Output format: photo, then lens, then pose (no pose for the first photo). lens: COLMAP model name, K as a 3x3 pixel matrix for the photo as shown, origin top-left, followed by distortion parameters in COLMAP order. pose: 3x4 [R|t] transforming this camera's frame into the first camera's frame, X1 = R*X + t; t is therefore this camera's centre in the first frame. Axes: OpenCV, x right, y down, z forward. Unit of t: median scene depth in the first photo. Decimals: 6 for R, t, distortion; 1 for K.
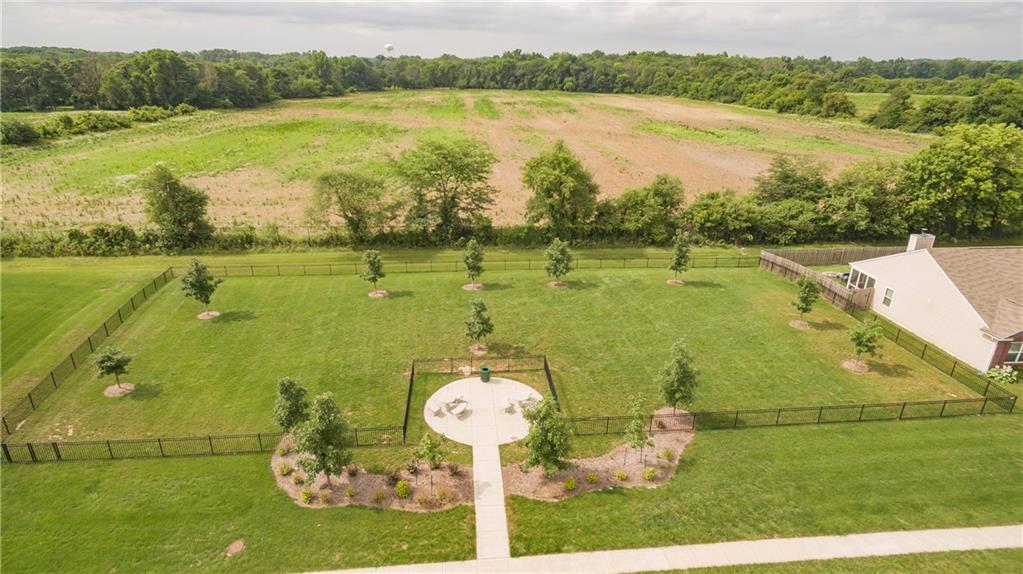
lens RADIAL K [[568.3, 0, 511.5], [0, 568.3, 287.0], [0, 0, 1]] dist [0.016626, 0.001293]
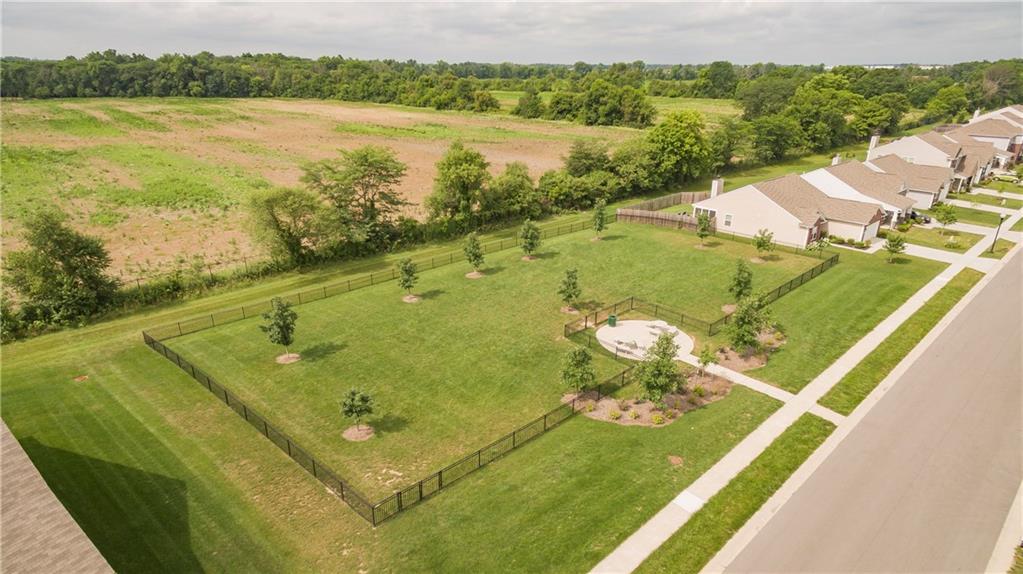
lens RADIAL K [[557.3, 0, 511.5], [0, 557.3, 287.0], [0, 0, 1]] dist [0.003210, 0.000299]
pose [[0.804769, -0.222312, 0.550385, -0.461273], [0.219810, 0.972913, 0.071575, -0.029517], [-0.551389, 0.063379, 0.831837, 0.049694]]
